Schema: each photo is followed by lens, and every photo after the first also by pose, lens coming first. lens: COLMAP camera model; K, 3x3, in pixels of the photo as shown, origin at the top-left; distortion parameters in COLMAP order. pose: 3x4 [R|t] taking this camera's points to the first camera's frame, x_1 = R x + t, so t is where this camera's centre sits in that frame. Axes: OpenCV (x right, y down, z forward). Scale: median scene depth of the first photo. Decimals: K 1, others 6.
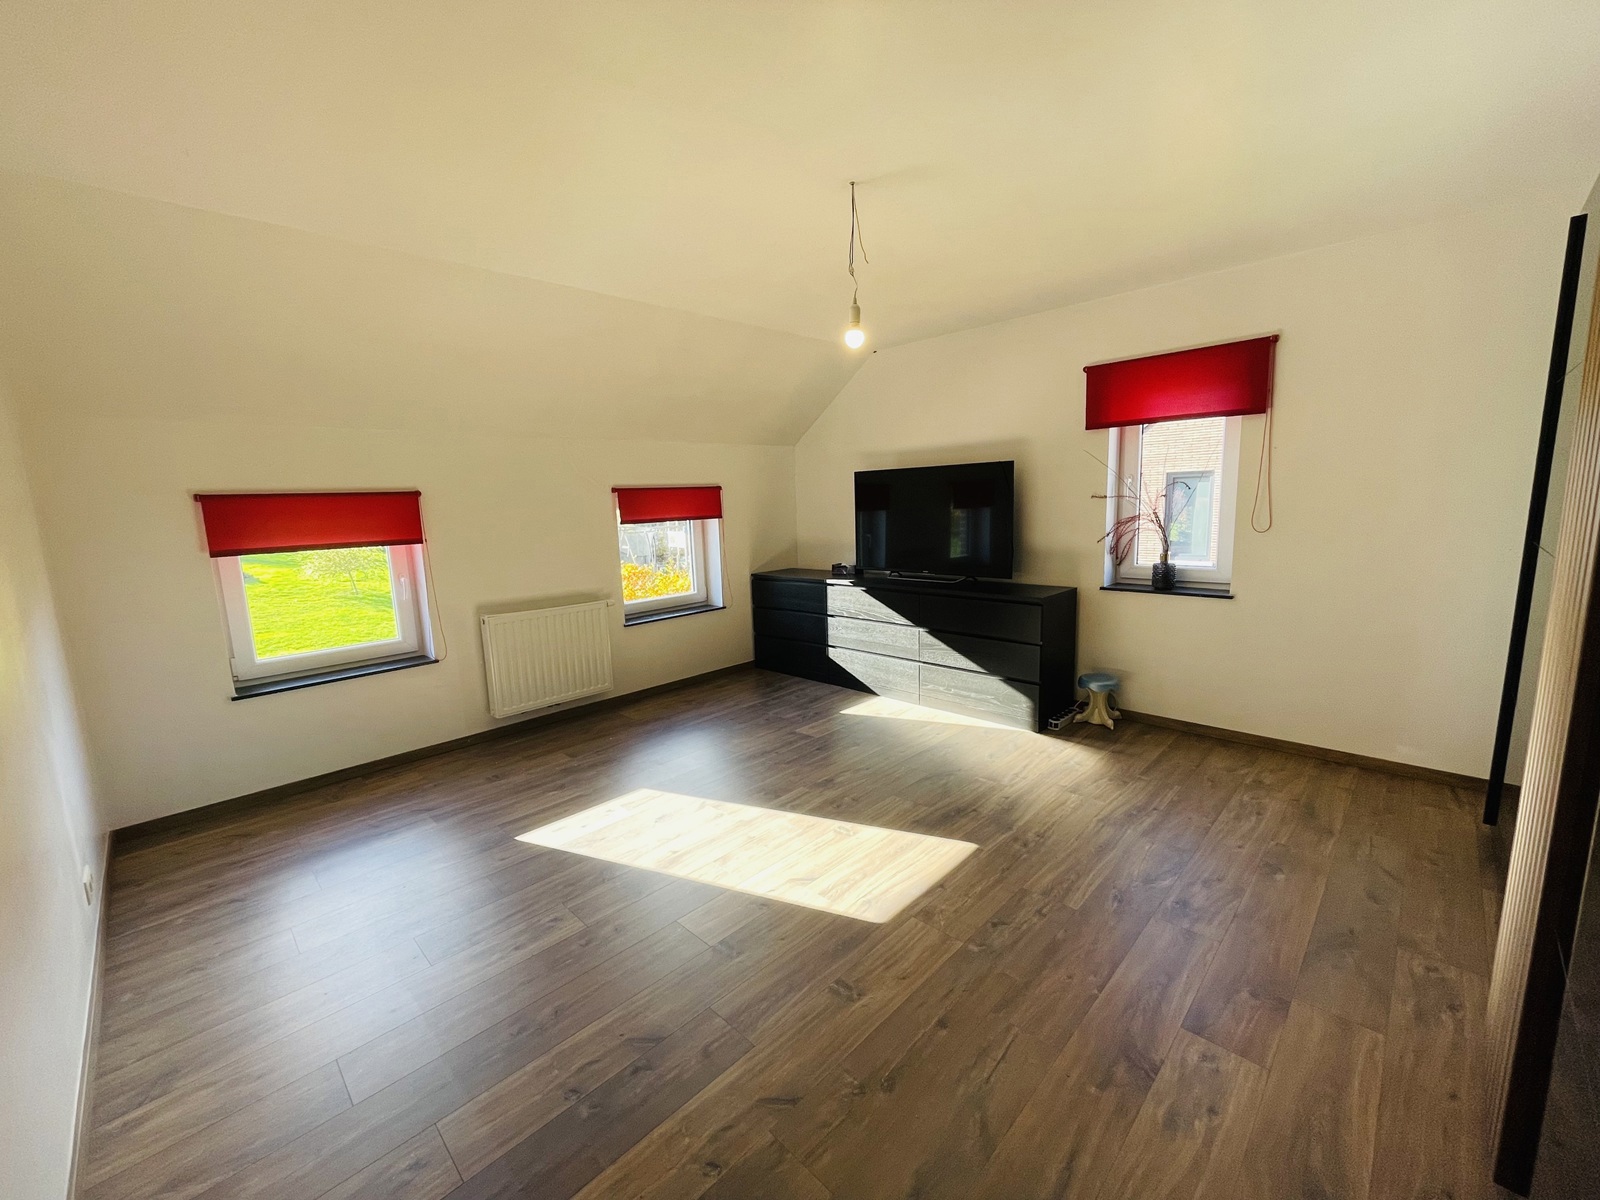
lens RADIAL K [[646.4, 0, 800.0], [0, 646.4, 600.0], [0, 0, 1]] dist [-0.003048, 0.000068]
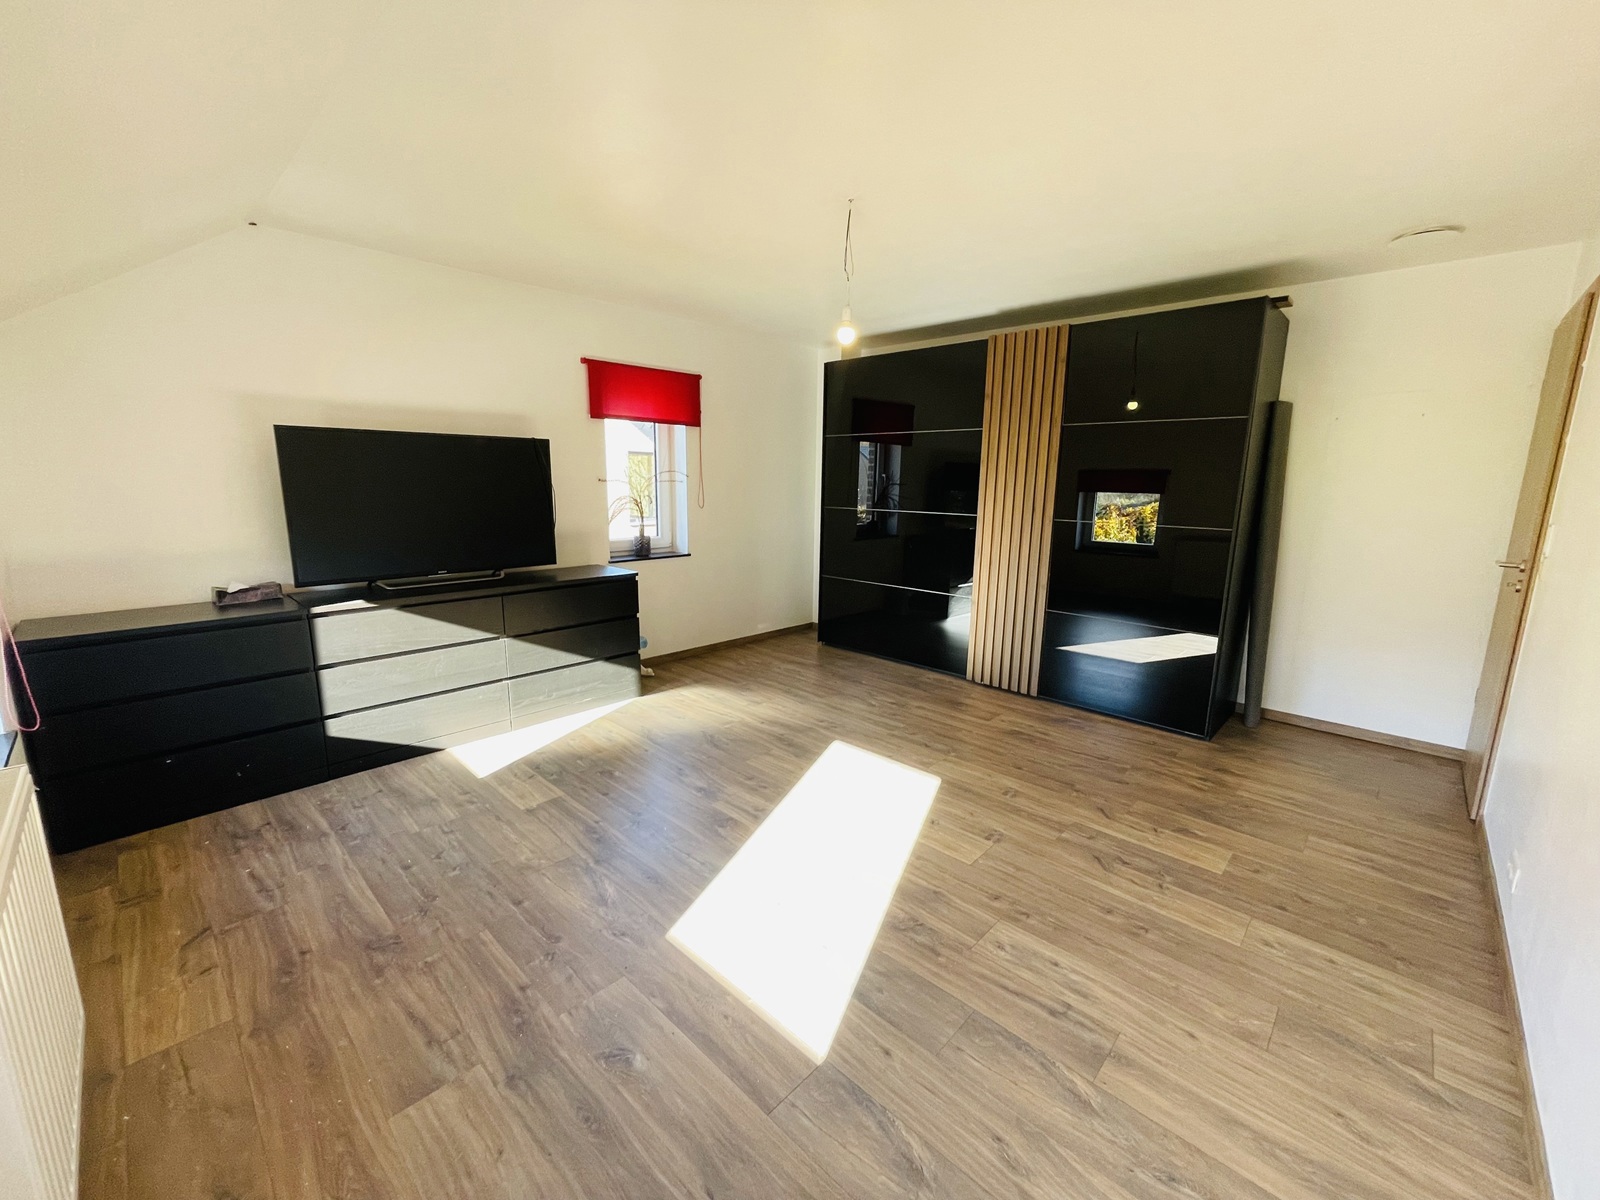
lens RADIAL K [[647.3, 0, 800.0], [0, 647.3, 600.0], [0, 0, 1]] dist [-0.001808, -0.000039]
pose [[-0.019627, -0.151904, 0.988200, -0.760752], [0.143717, 0.977697, 0.153144, -0.090684], [-0.989424, 0.145027, 0.002642, 0.778063]]
